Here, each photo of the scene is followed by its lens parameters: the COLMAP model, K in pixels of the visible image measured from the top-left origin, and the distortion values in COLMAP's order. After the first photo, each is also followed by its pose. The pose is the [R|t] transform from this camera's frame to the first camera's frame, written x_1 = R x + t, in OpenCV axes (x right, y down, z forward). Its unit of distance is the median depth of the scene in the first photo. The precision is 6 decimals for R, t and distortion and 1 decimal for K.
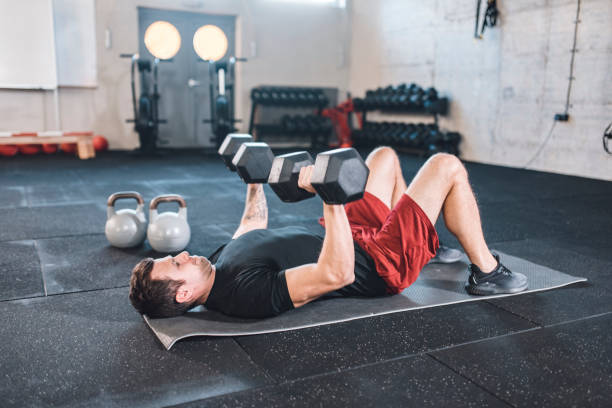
lens RADIAL K [[593.1, 0, 306.0], [0, 593.1, 204.0], [0, 0, 1]] dist [0.015103, -0.002414]
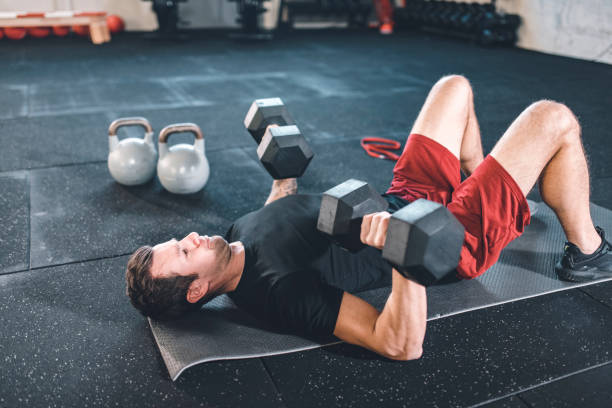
lens RADIAL K [[593.1, 0, 306.0], [0, 593.1, 204.0], [0, 0, 1]] dist [0.015103, -0.002414]
pose [[0.998642, 0.022492, -0.046989, -0.019559], [-0.011958, 0.976877, 0.213468, -0.084228], [0.050704, -0.212616, 0.975819, 0.189390]]
